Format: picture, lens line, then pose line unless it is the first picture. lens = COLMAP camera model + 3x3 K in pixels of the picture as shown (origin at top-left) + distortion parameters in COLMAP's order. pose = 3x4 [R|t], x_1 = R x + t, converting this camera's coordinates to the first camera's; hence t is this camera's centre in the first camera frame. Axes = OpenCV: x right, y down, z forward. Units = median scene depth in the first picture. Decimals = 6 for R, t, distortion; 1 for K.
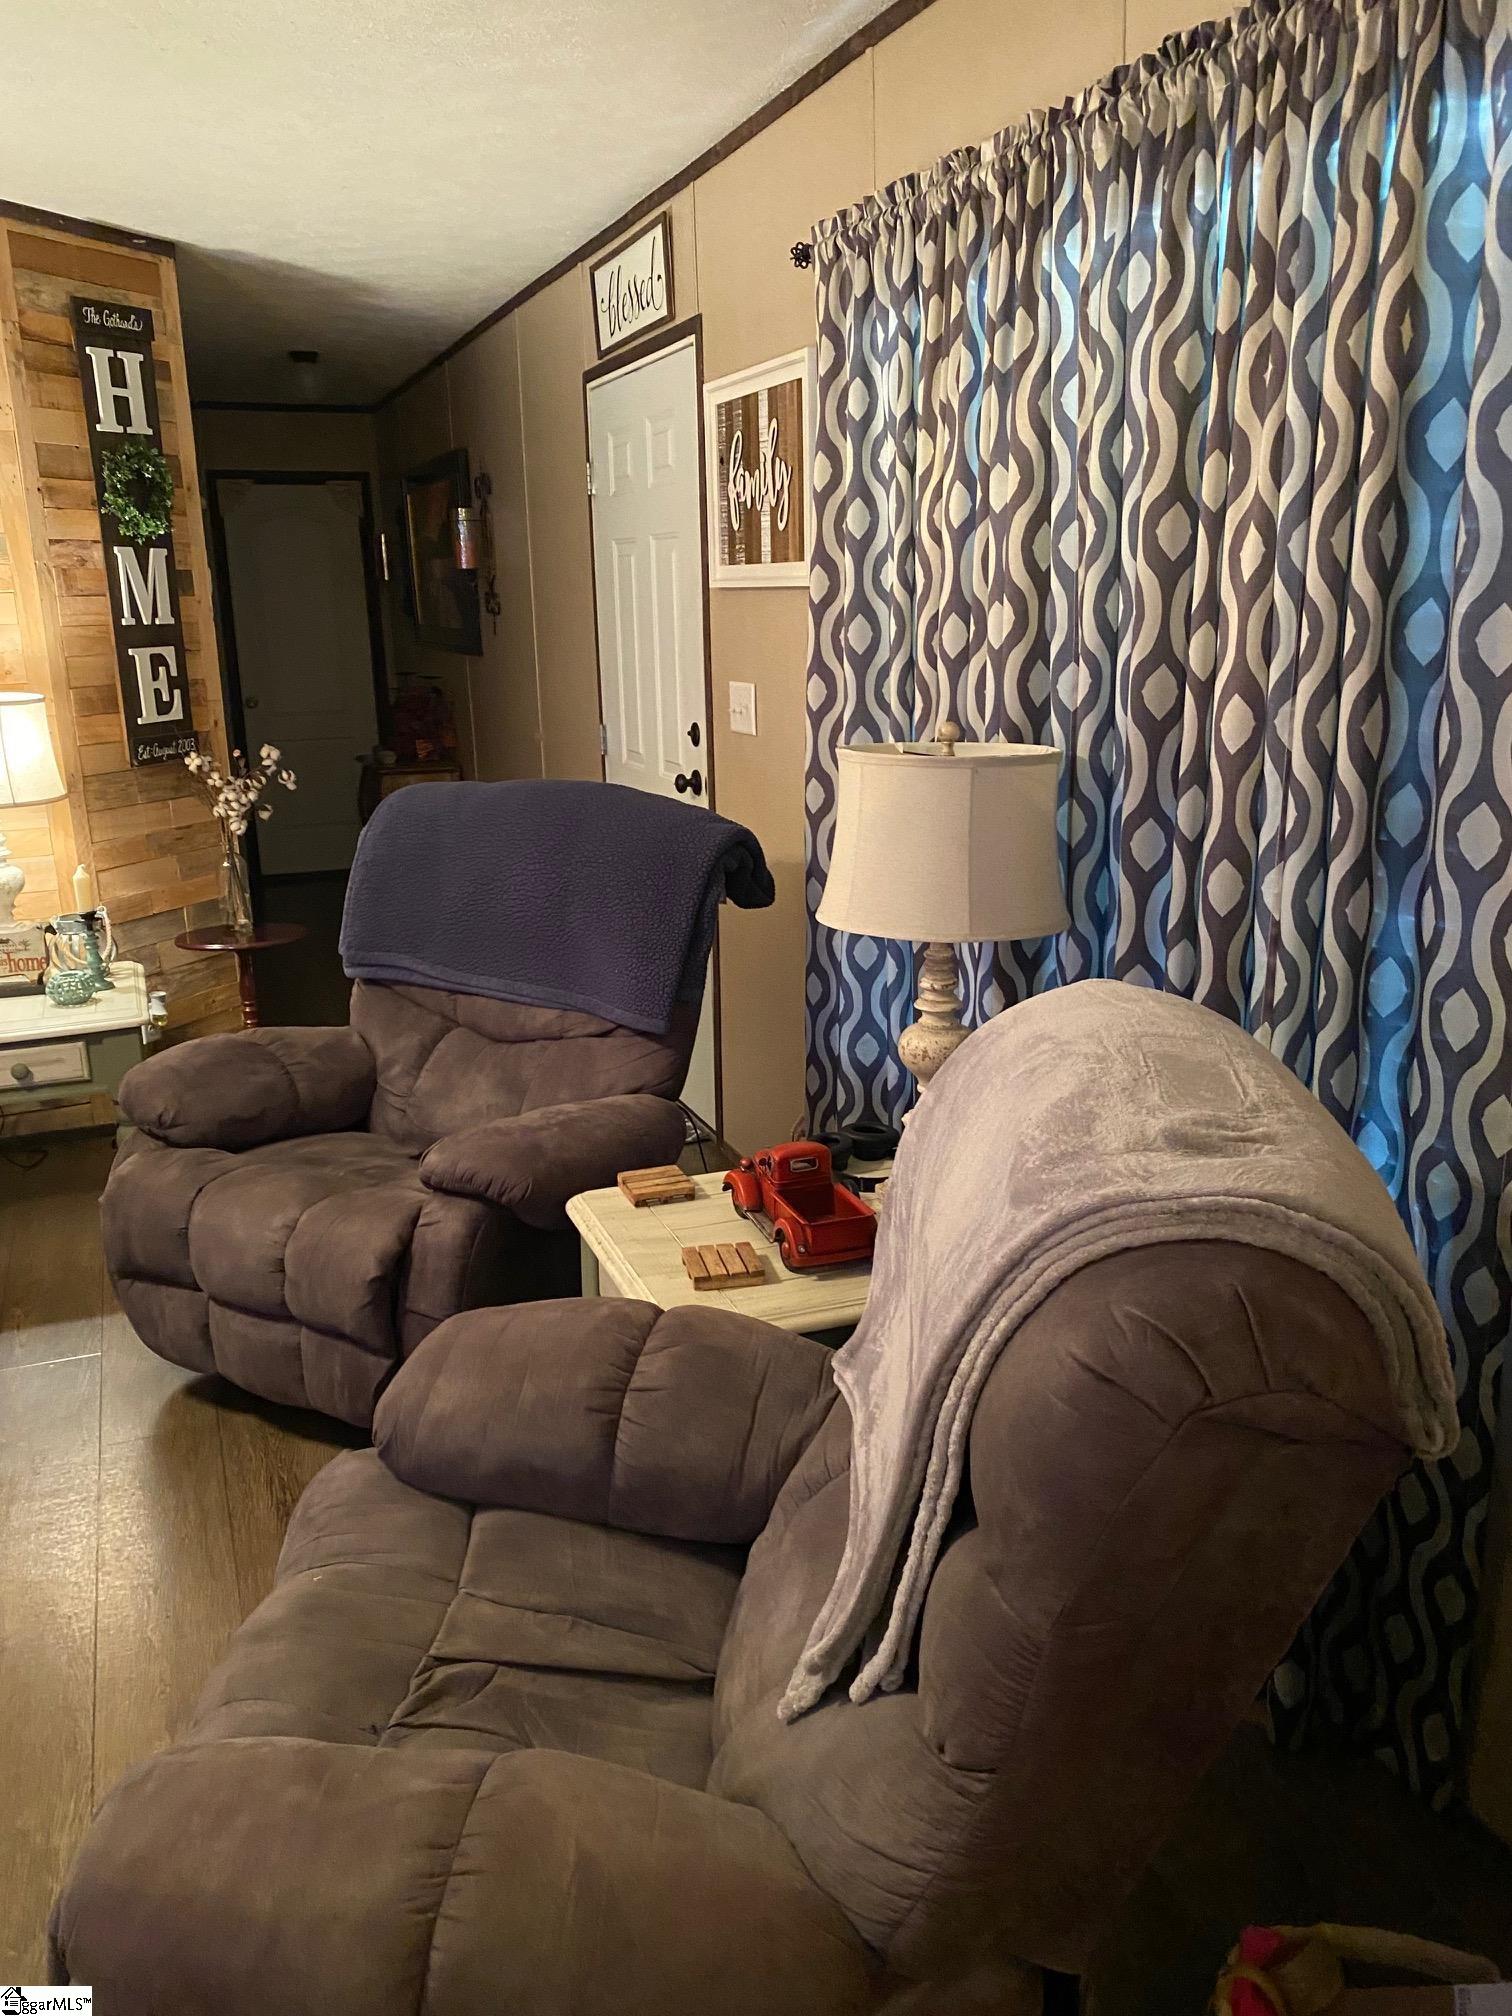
lens RADIAL K [[1518.3, 0, 733.0], [0, 1518.3, 1014.9], [0, 0, 1]] dist [0.013837, -0.002756]
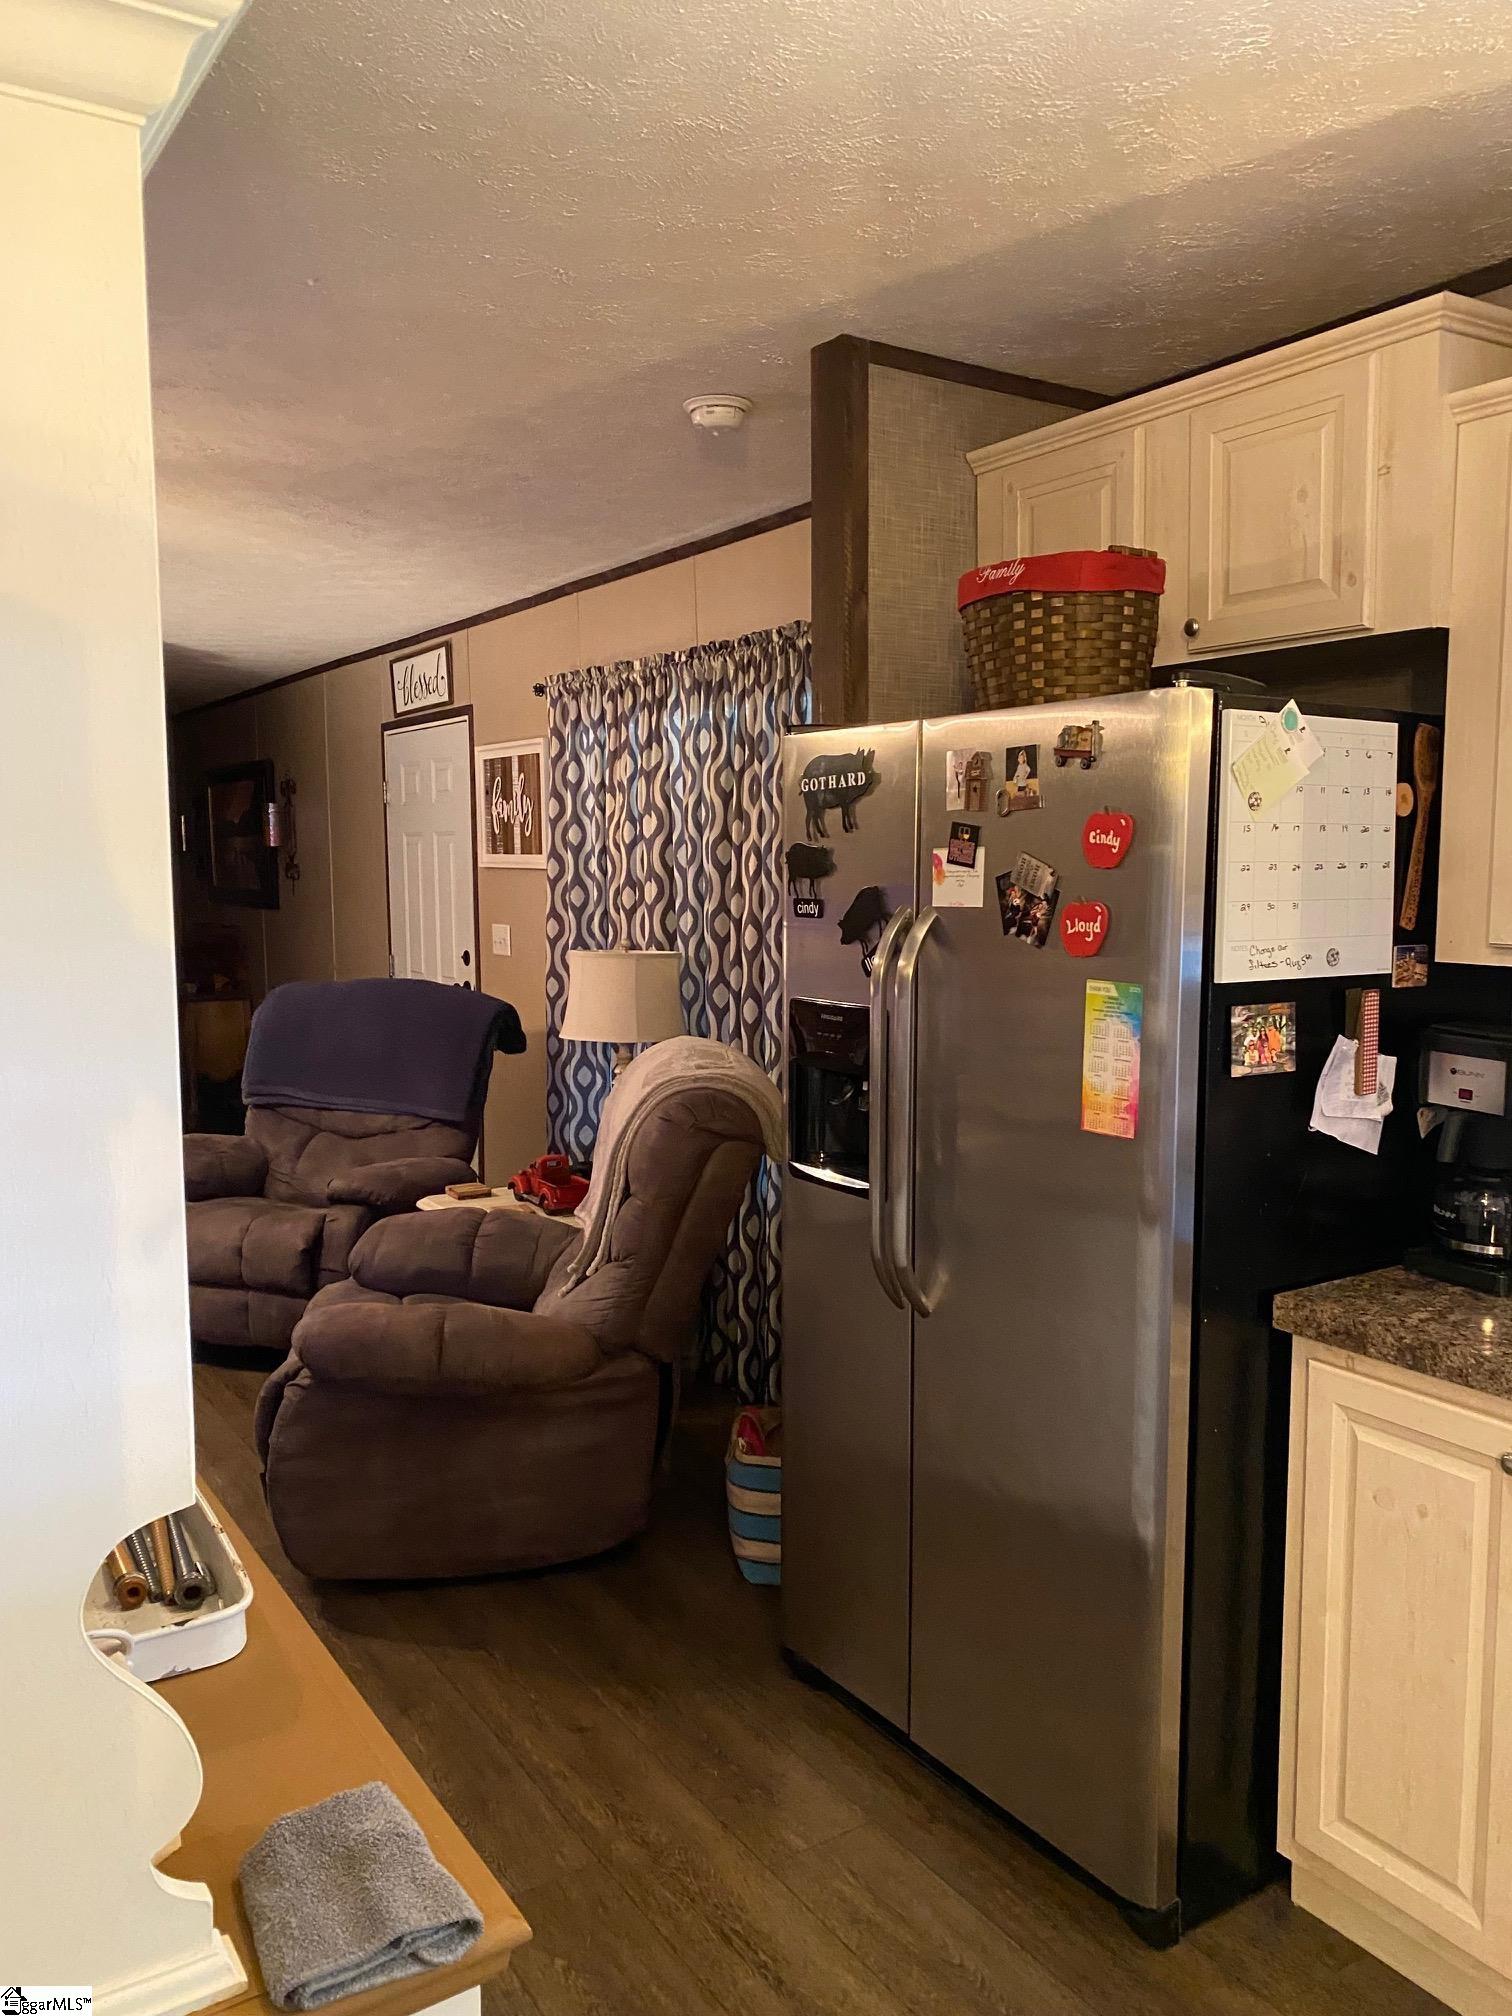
lens RADIAL K [[1515.9, 0, 826.6], [0, 1515.9, 1034.0], [0, 0, 1]] dist [0.089531, -0.145410]
pose [[0.968513, -0.004228, 0.248929, -0.090579], [0.044192, 0.986898, -0.155177, 0.230621], [-0.245011, 0.161292, 0.956010, -0.873575]]
